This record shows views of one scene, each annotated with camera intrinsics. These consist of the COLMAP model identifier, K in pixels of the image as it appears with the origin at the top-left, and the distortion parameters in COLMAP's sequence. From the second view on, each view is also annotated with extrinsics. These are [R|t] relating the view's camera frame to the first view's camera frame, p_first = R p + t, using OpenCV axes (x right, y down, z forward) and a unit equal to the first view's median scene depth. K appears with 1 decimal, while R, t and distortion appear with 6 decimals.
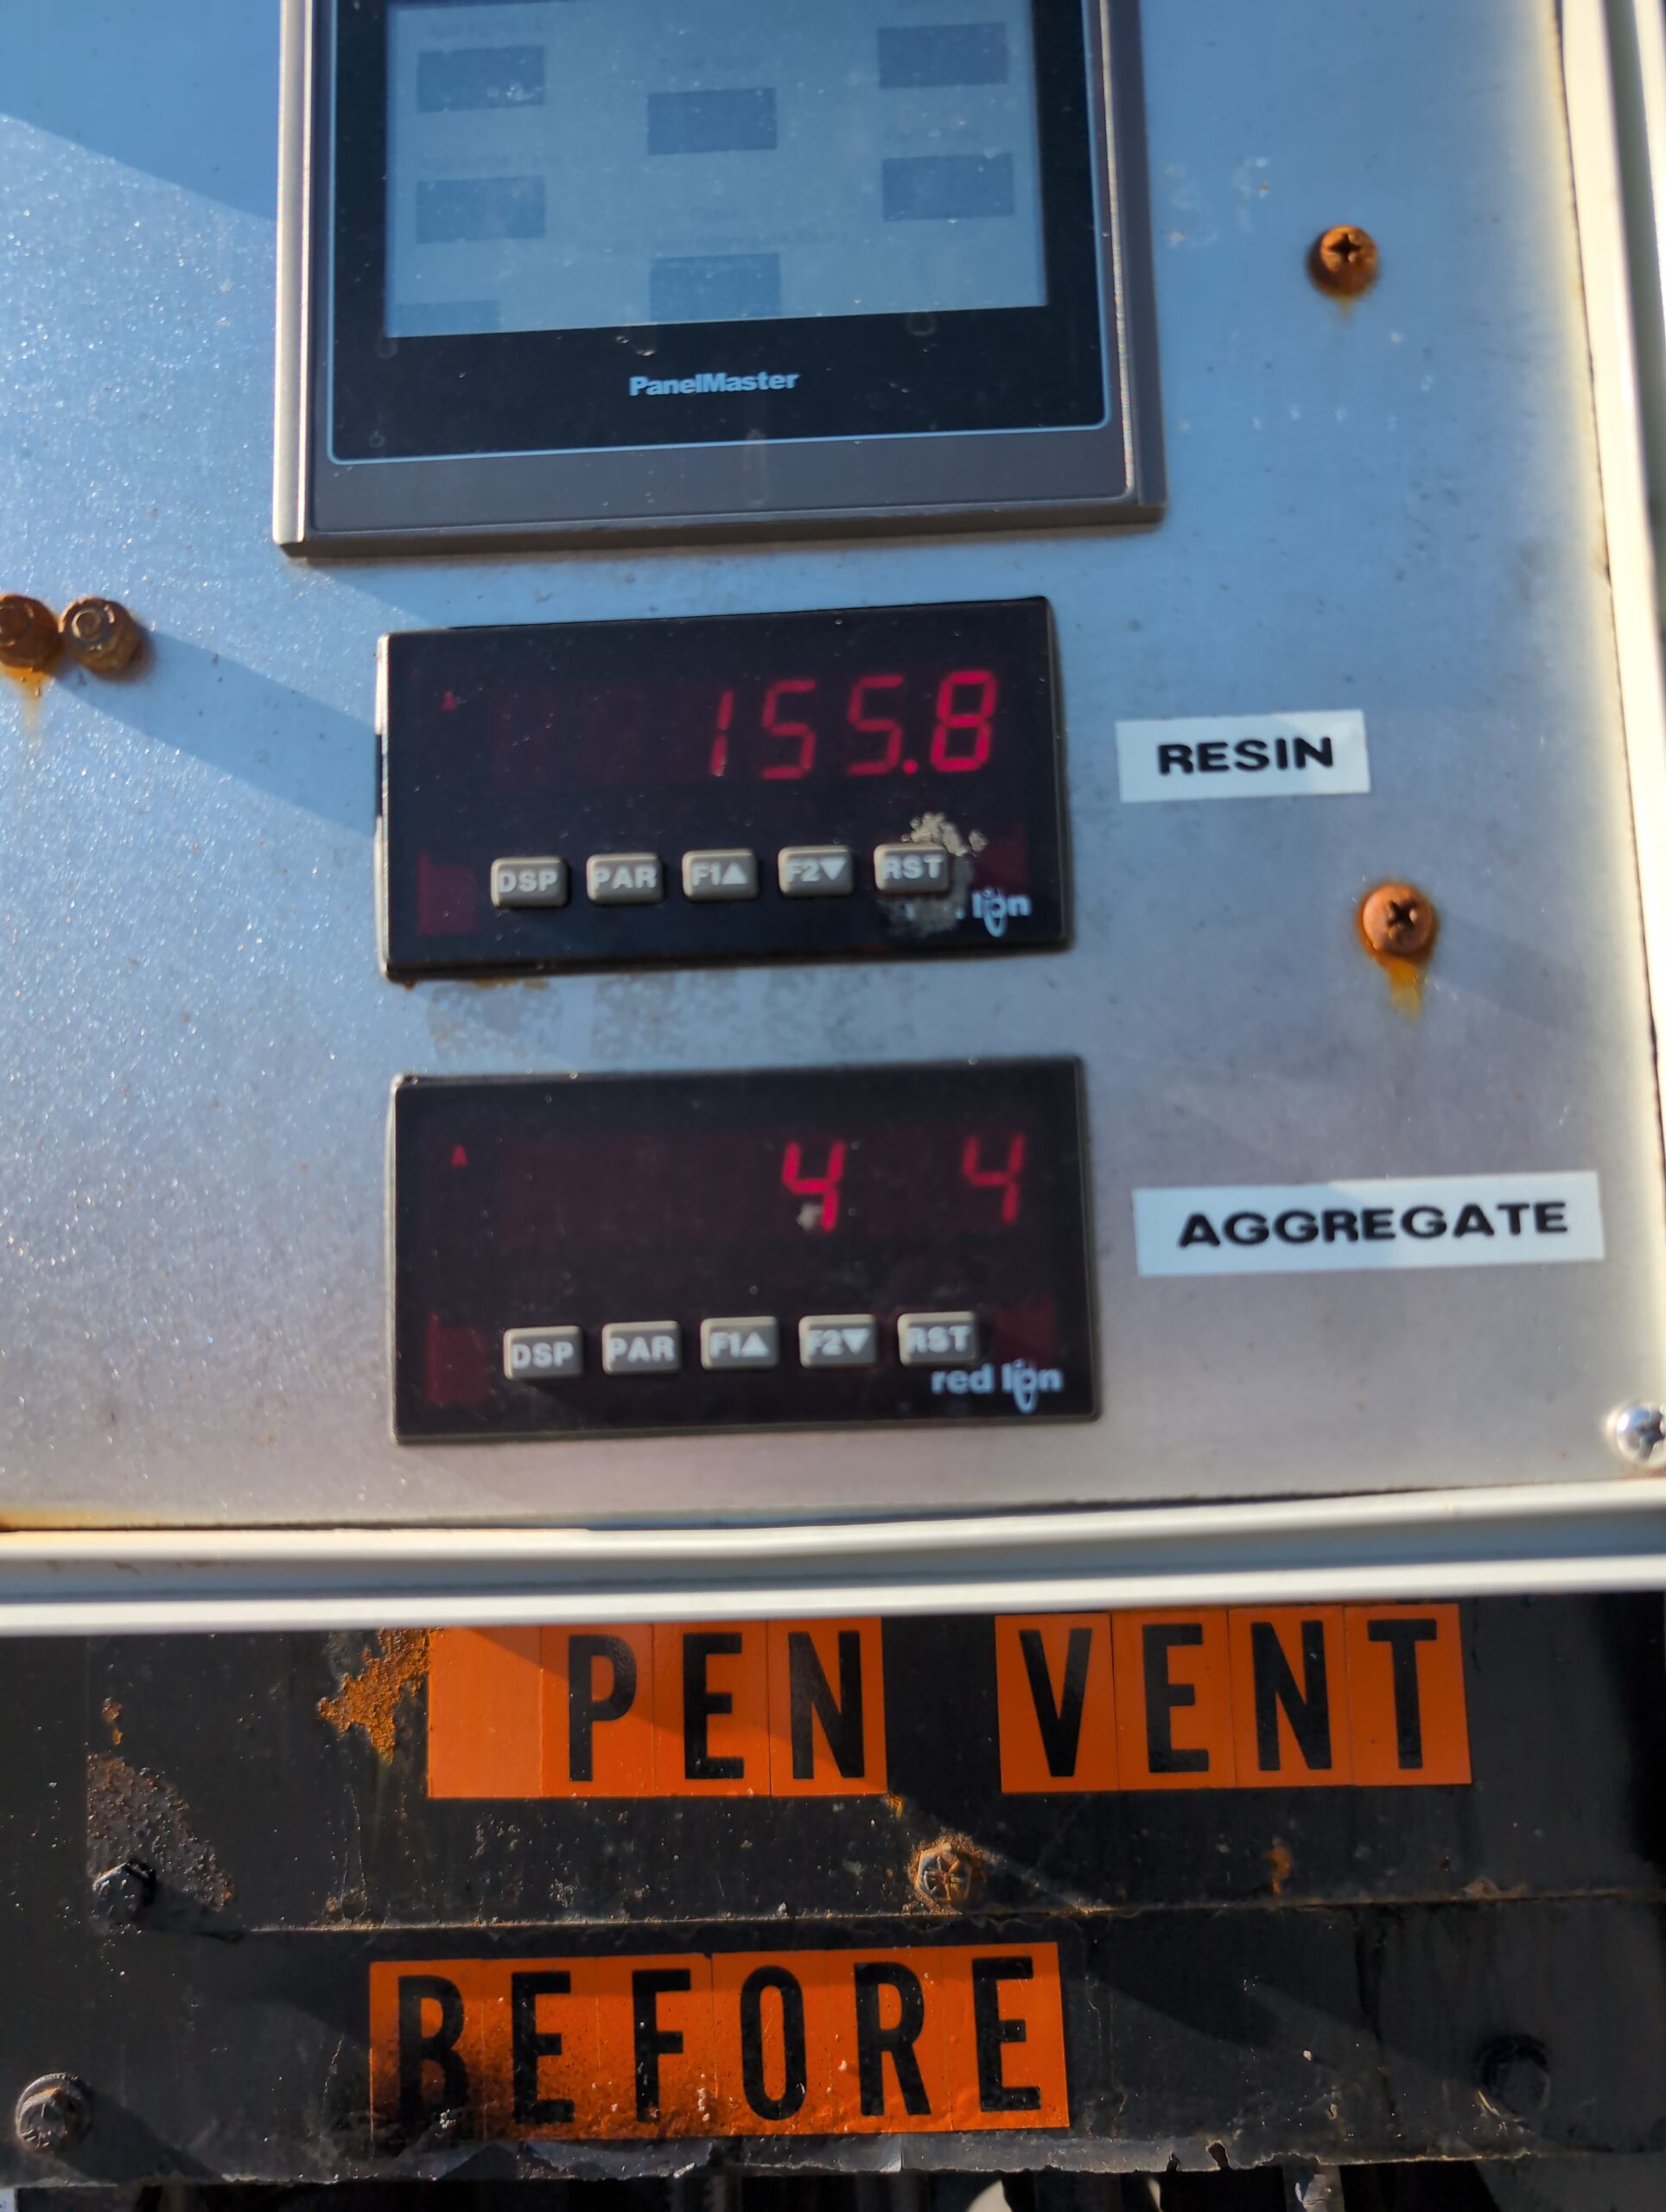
lens RADIAL K [[1840.5, 0, 839.4], [0, 1840.5, 1111.2], [0, 0, 1]] dist [-0.058447, 0.042456]
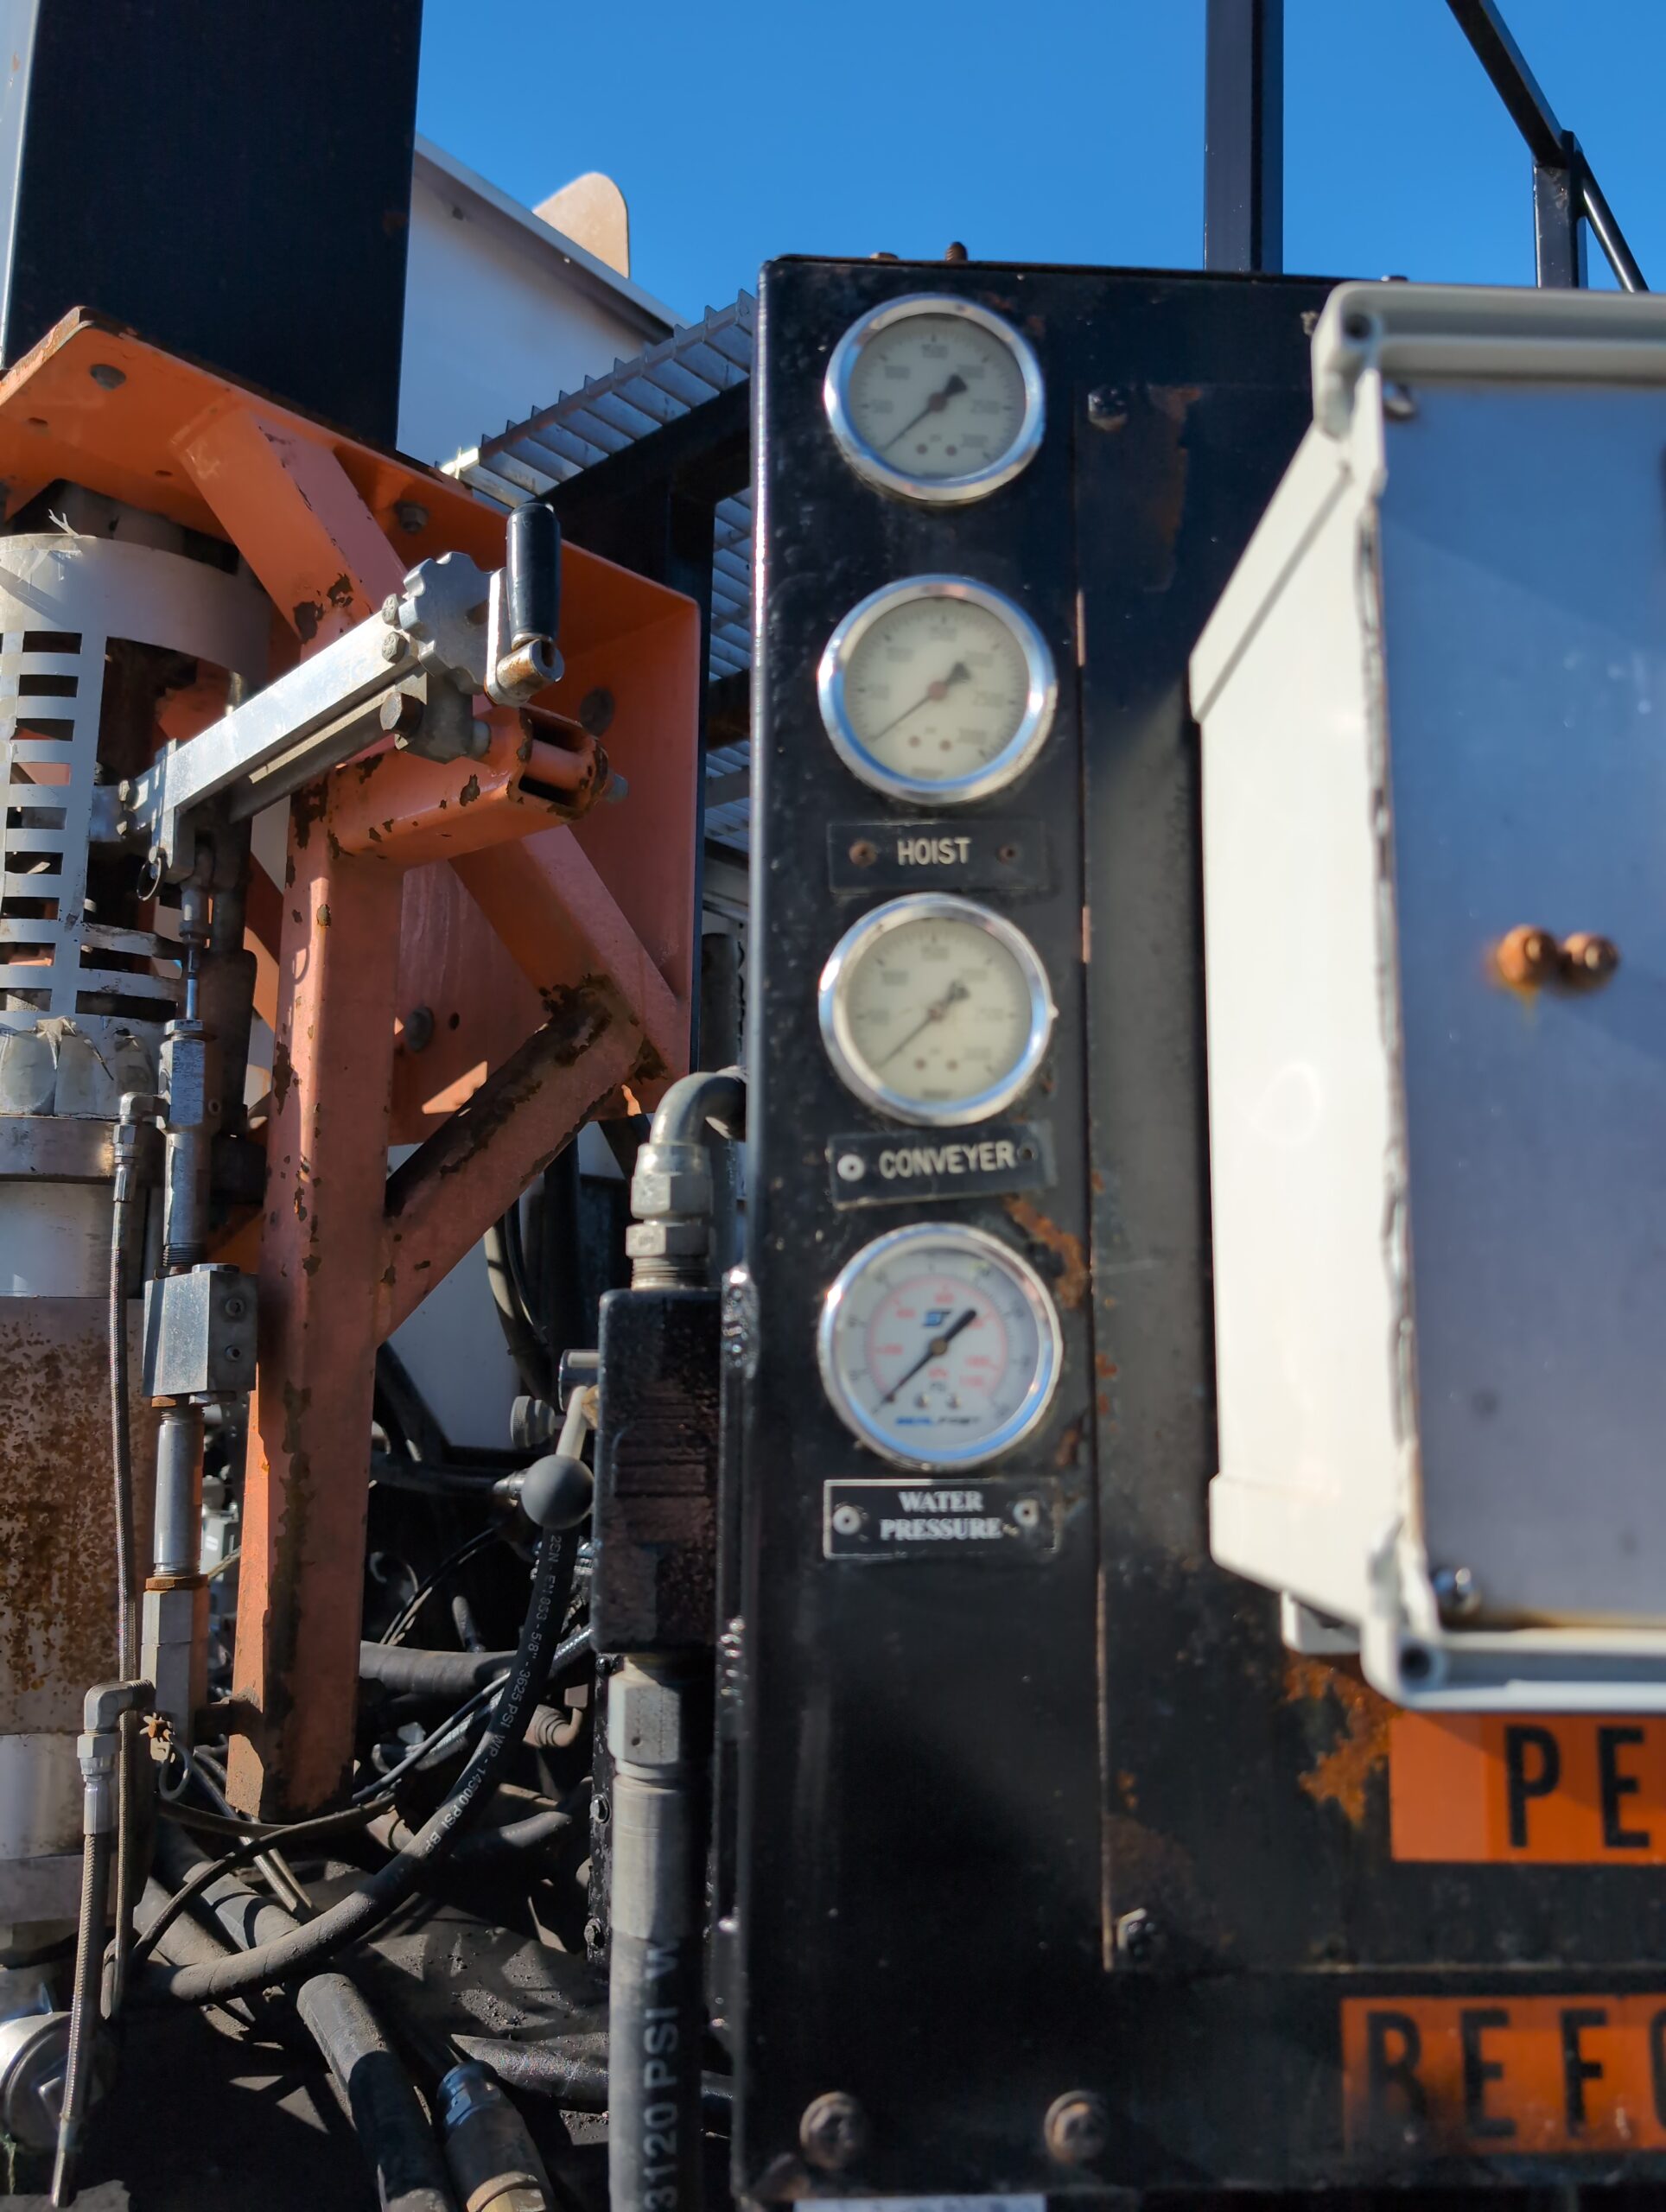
lens RADIAL K [[1635.4, 0, 855.3], [0, 1635.4, 1123.6], [0, 0, 1]] dist [0.002788, -0.008457]
pose [[0.996392, 0.056655, 0.063197, -1.012046], [-0.052591, 0.996549, -0.064214, -0.038870], [-0.066617, 0.060659, 0.995933, -0.149625]]
